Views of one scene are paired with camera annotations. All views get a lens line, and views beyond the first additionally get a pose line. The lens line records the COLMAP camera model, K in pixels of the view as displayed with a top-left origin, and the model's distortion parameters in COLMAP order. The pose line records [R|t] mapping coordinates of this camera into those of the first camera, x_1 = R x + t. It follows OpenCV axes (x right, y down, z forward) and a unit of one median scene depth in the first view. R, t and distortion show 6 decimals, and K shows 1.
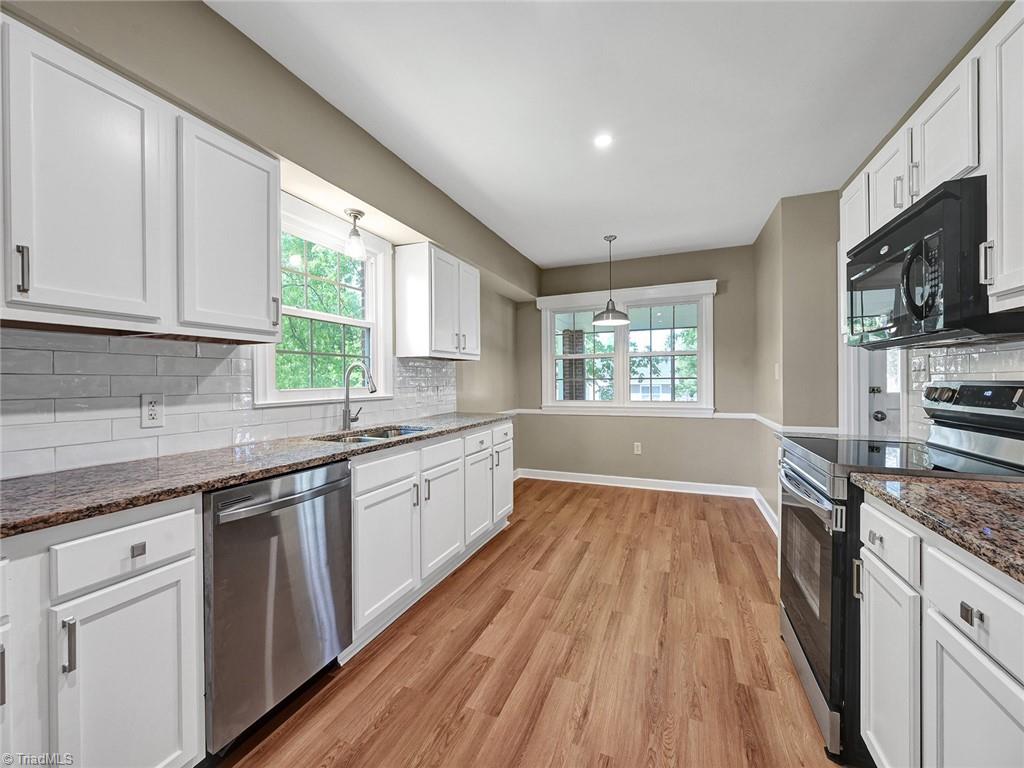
lens RADIAL K [[408.6, 0, 512.0], [0, 408.6, 382.6], [0, 0, 1]] dist [-0.000603, -0.000023]
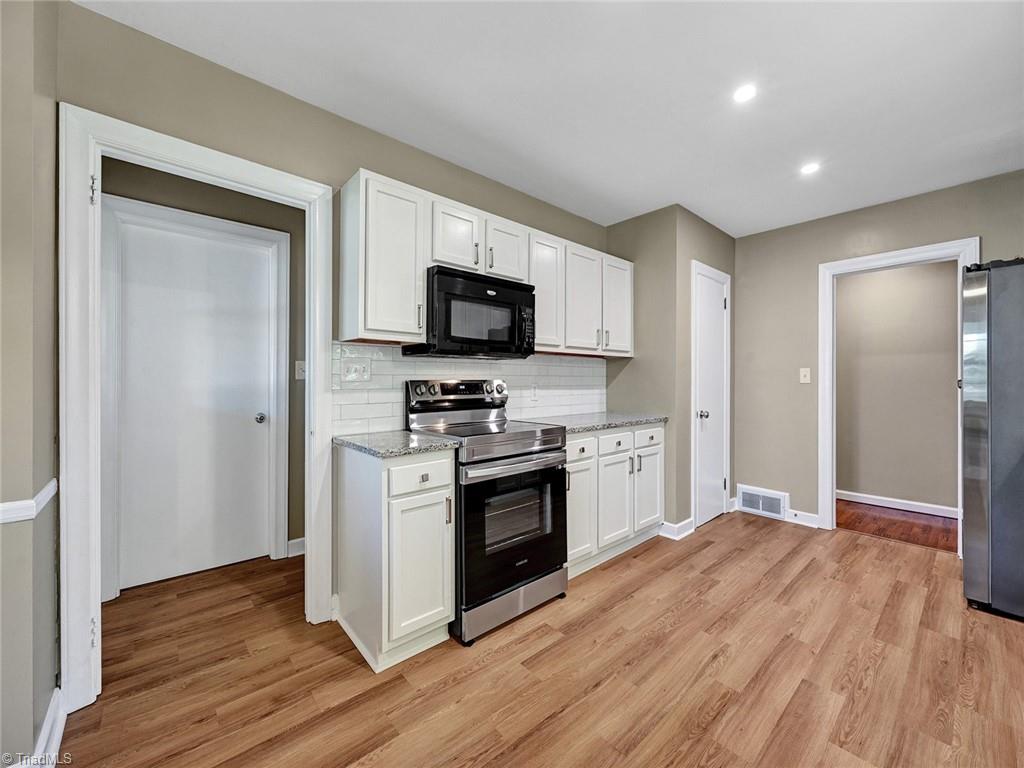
lens RADIAL K [[408.6, 0, 515.1], [0, 408.6, 382.6], [0, 0, 1]] dist [-0.000603, -0.000023]
pose [[-0.898657, 0.003839, 0.438636, 0.154975], [0.005183, 0.999985, 0.001866, 0.003417], [-0.438622, 0.003950, -0.898663, 2.022335]]
